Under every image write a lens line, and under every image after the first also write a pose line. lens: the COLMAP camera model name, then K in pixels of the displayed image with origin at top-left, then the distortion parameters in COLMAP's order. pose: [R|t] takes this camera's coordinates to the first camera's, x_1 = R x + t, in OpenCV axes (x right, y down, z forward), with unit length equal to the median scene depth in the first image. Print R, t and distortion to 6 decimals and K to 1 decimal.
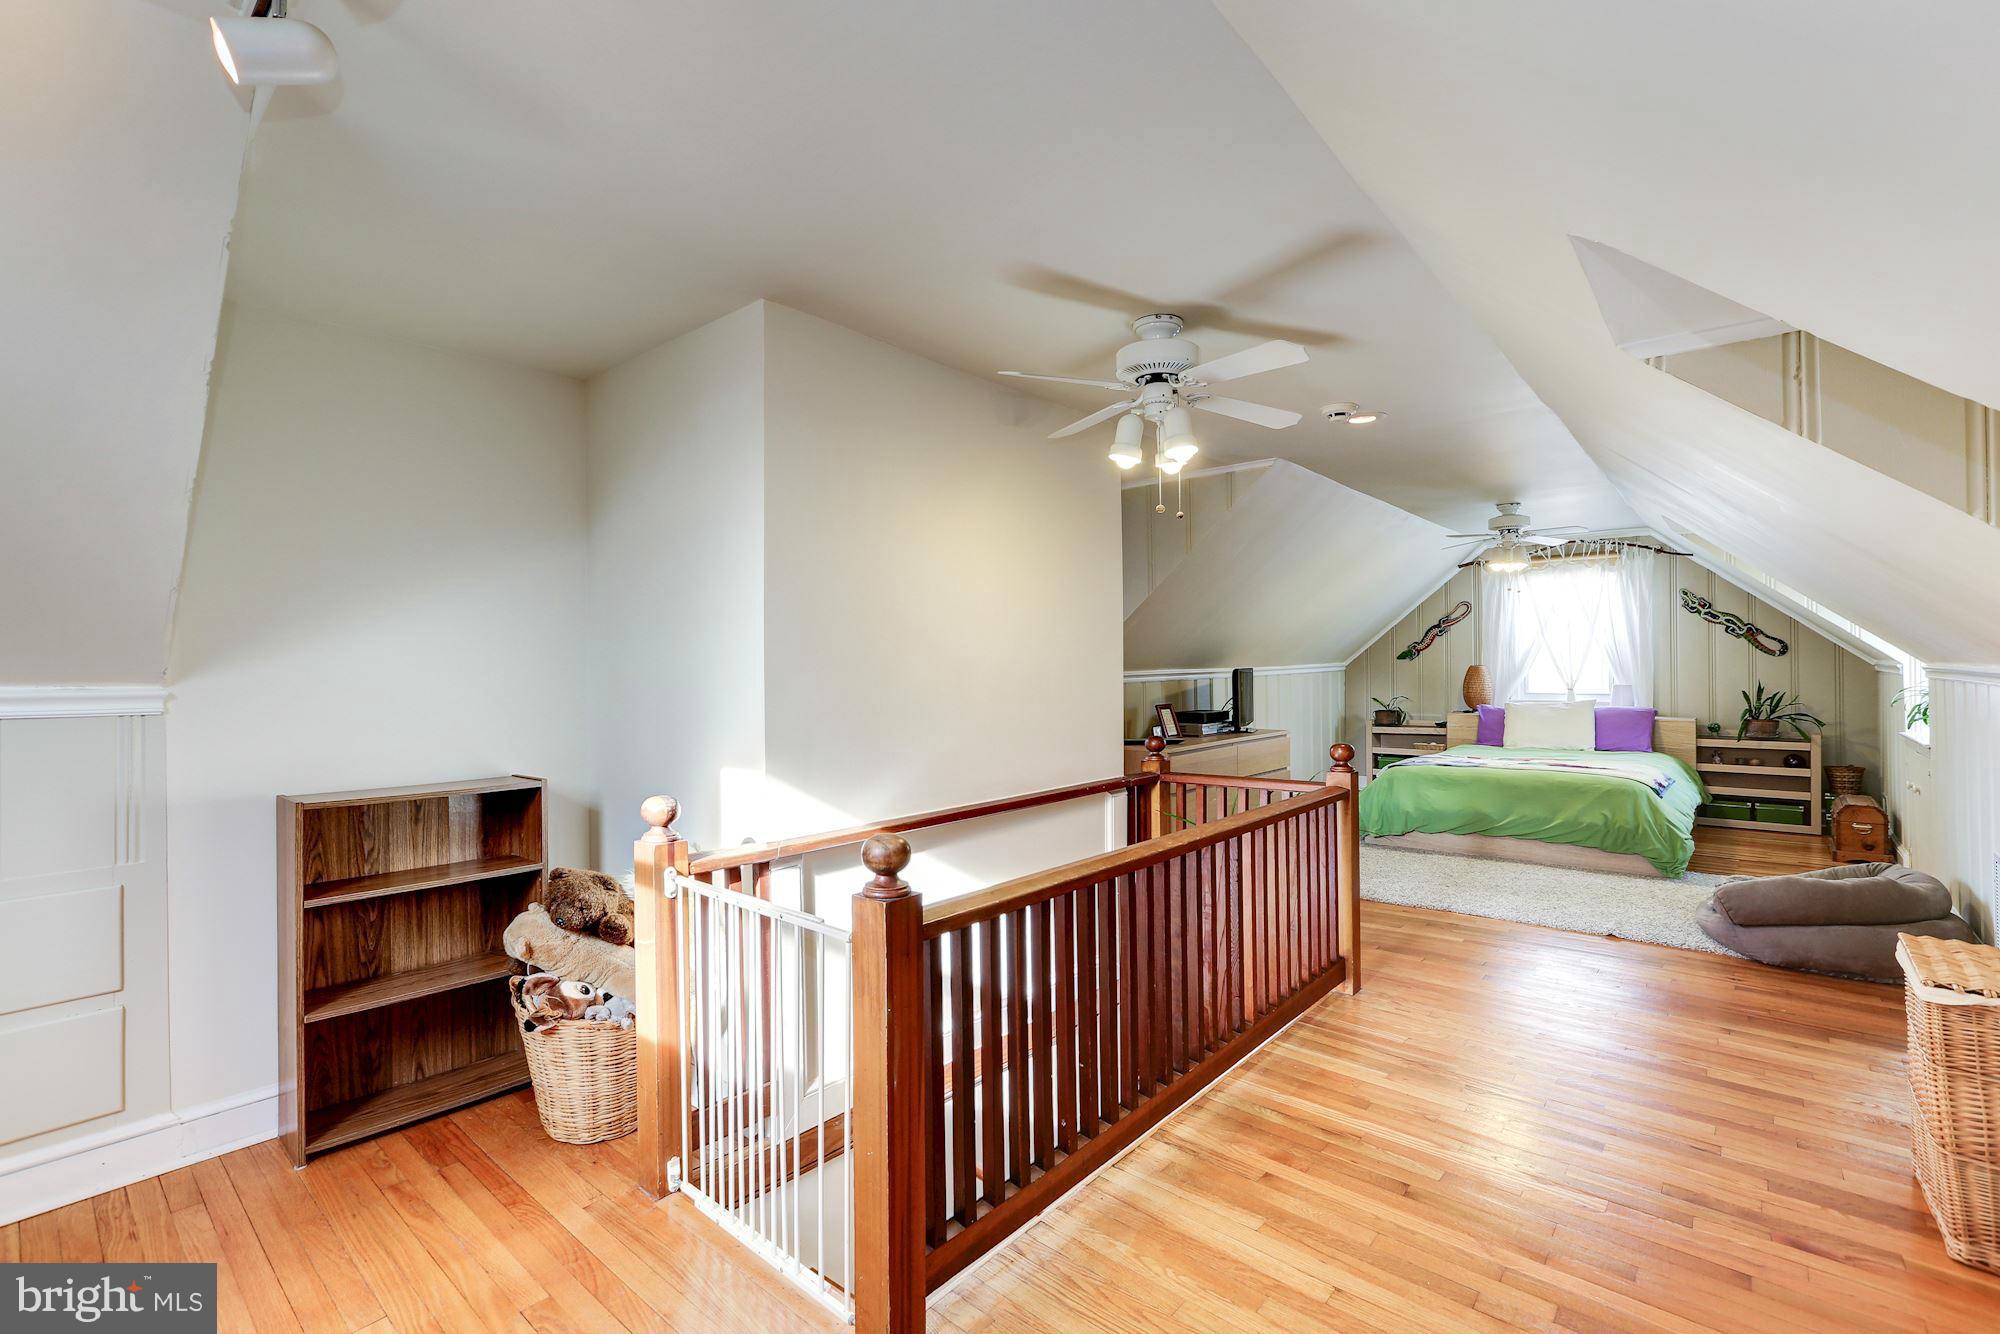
lens RADIAL K [[893.7, 0, 999.0], [0, 893.7, 666.3], [0, 0, 1]] dist [0.004234, -0.000178]
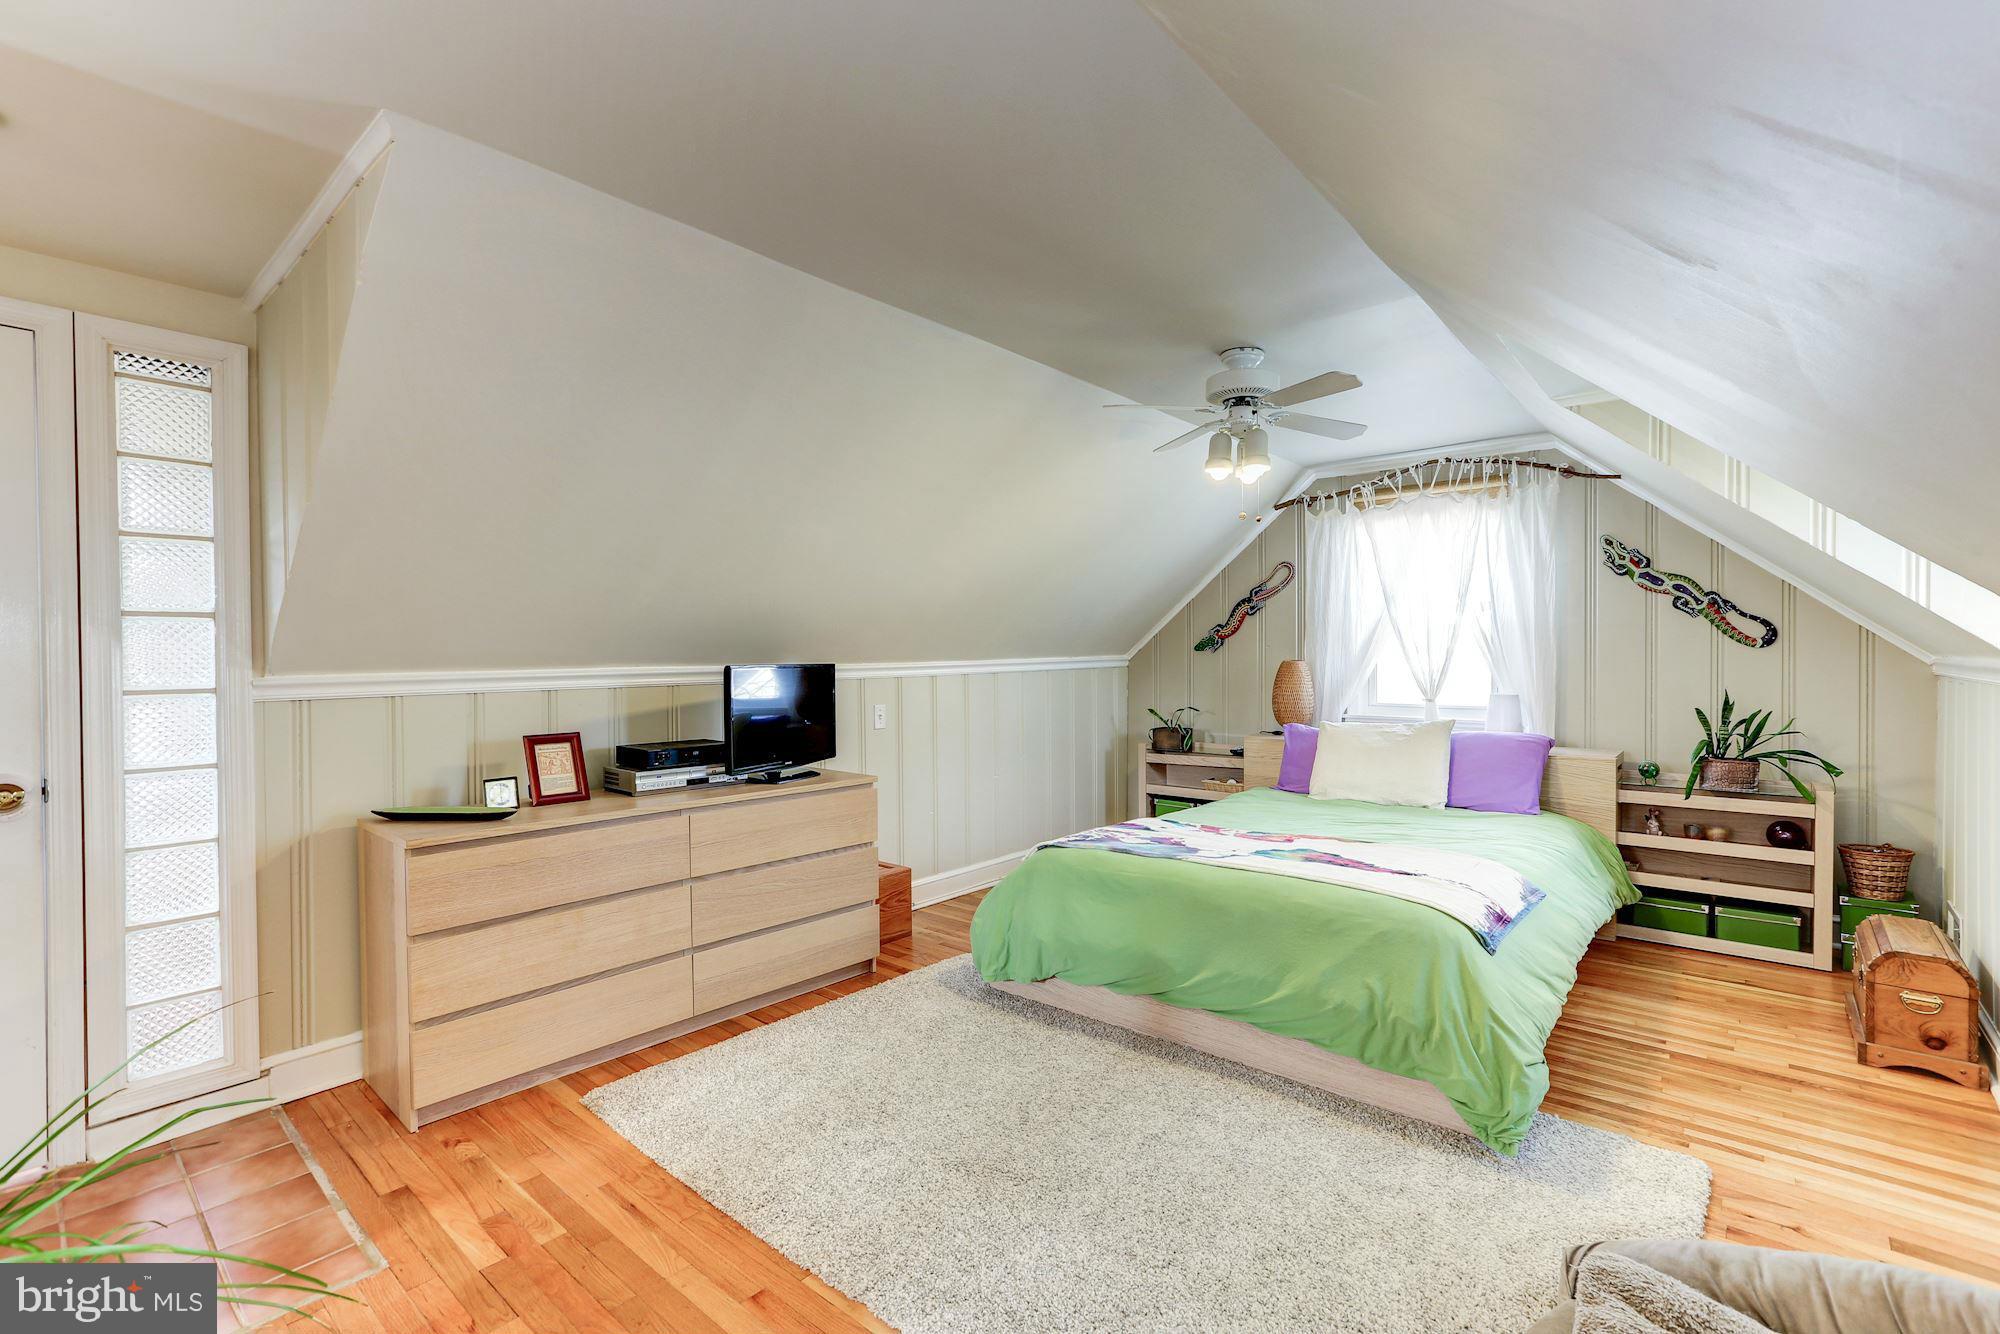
lens RADIAL K [[893.7, 0, 999.9], [0, 893.7, 665.2], [0, 0, 1]] dist [0.004234, -0.000178]
pose [[0.999989, 0.004652, 0.000310, 0.378370], [-0.004655, 0.999943, 0.009589, -0.003289], [-0.000265, -0.009590, 0.999954, 0.421639]]
